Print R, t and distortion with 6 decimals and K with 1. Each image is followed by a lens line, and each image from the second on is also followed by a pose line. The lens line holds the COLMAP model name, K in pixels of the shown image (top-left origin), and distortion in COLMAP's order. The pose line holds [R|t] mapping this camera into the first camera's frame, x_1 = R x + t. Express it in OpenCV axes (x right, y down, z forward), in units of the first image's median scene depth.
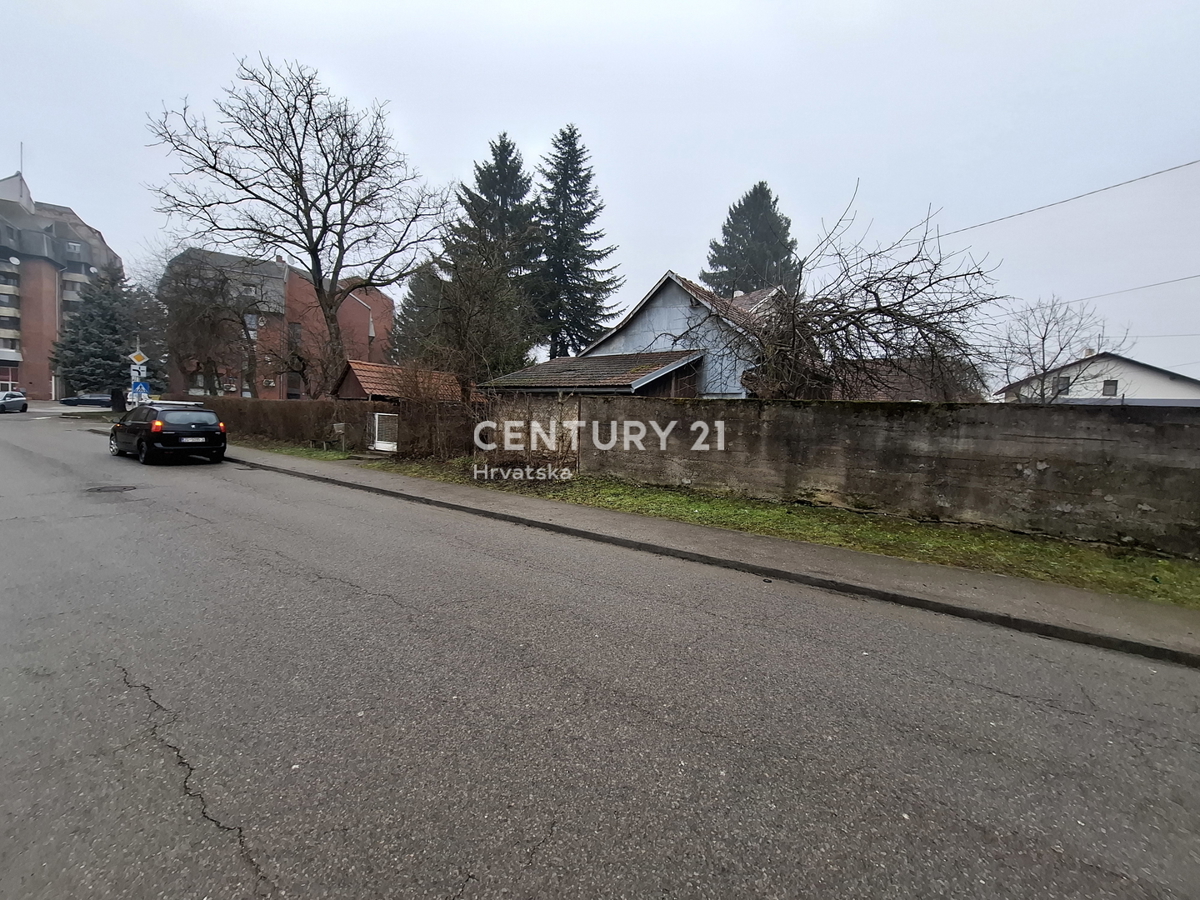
lens RADIAL K [[477.6, 0, 597.0], [0, 477.6, 447.5], [0, 0, 1]] dist [-0.004349, -0.000281]
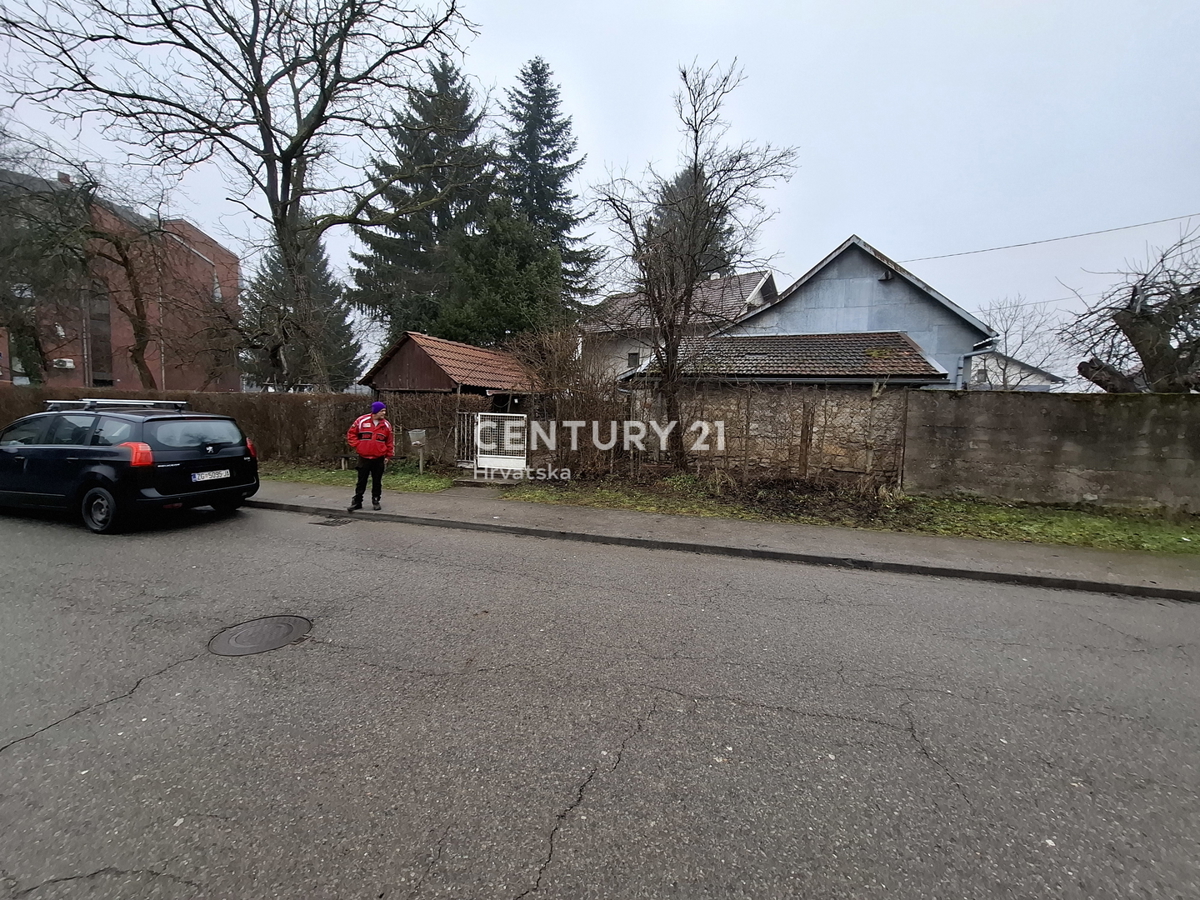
lens RADIAL K [[477.6, 0, 601.6], [0, 477.6, 450.5], [0, 0, 1]] dist [-0.004349, -0.000281]
pose [[0.946401, -0.045990, 0.319703, -0.560256], [0.034343, 0.998528, 0.041979, -0.045909], [-0.321163, -0.028750, 0.946587, 0.346701]]
